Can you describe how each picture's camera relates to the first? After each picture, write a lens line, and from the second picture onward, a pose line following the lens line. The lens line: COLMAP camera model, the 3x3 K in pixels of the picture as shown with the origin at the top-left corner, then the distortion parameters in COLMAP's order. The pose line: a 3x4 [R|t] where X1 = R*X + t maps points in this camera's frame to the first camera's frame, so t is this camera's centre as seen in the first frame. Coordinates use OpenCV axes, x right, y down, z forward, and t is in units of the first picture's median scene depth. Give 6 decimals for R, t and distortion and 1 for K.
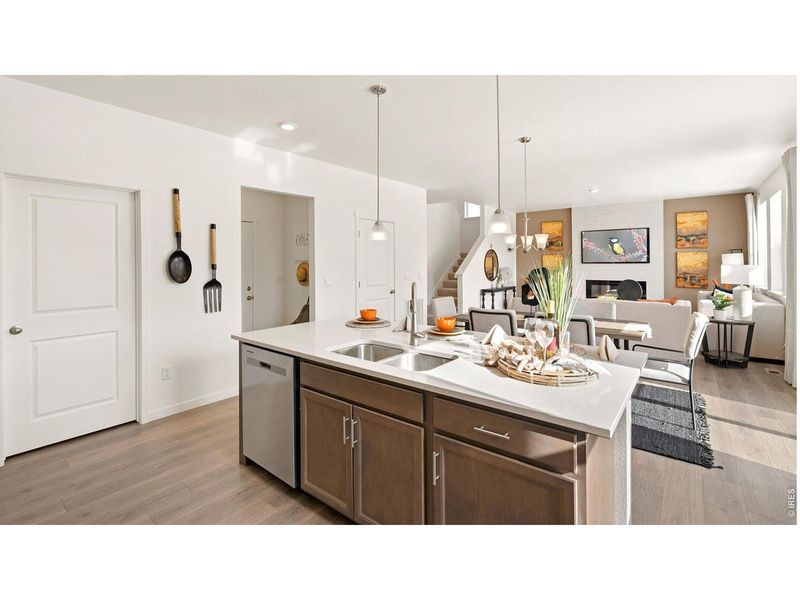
lens RADIAL K [[366.9, 0, 402.5], [0, 366.9, 257.9], [0, 0, 1]] dist [-0.007855, 0.002363]
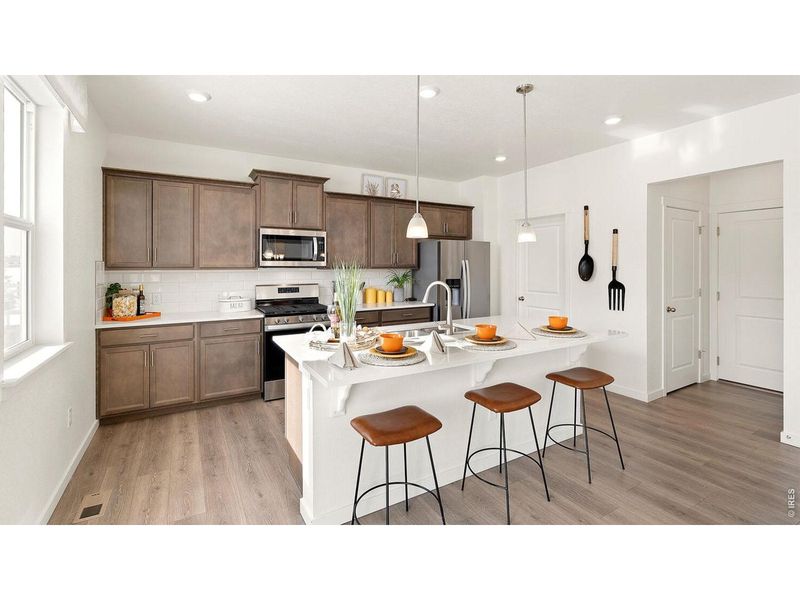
lens RADIAL K [[366.9, 0, 393.8], [0, 366.9, 270.0], [0, 0, 1]] dist [-0.007855, 0.002363]
pose [[-0.362008, 0.016914, -0.932022, 0.341126], [0.008156, 0.999855, 0.014977, 0.003644], [0.932139, -0.002180, -0.362093, 0.363177]]
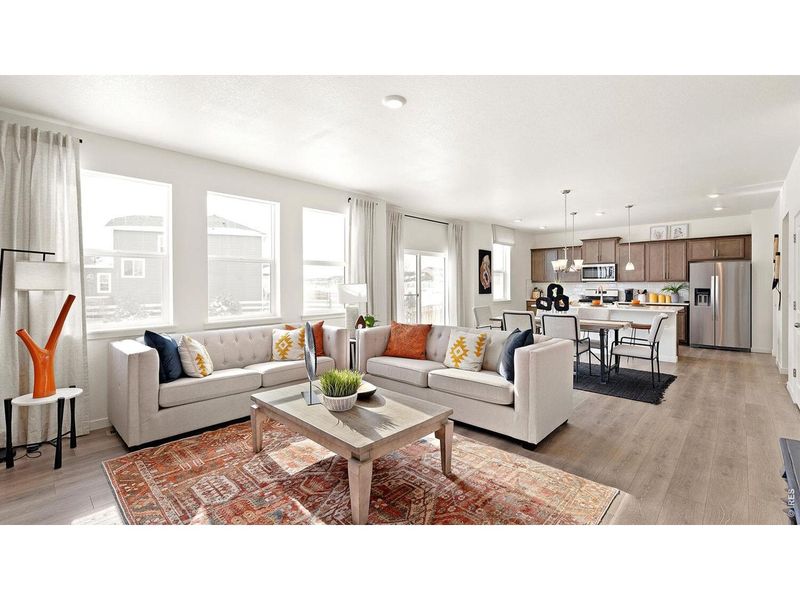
lens RADIAL K [[366.9, 0, 395.0], [0, 366.9, 285.0], [0, 0, 1]] dist [-0.007855, 0.002363]
pose [[-0.996249, 0.009008, 0.086058, 0.436399], [0.008613, 0.999951, -0.004969, 0.018071], [-0.086099, -0.004209, -0.996278, 1.241751]]
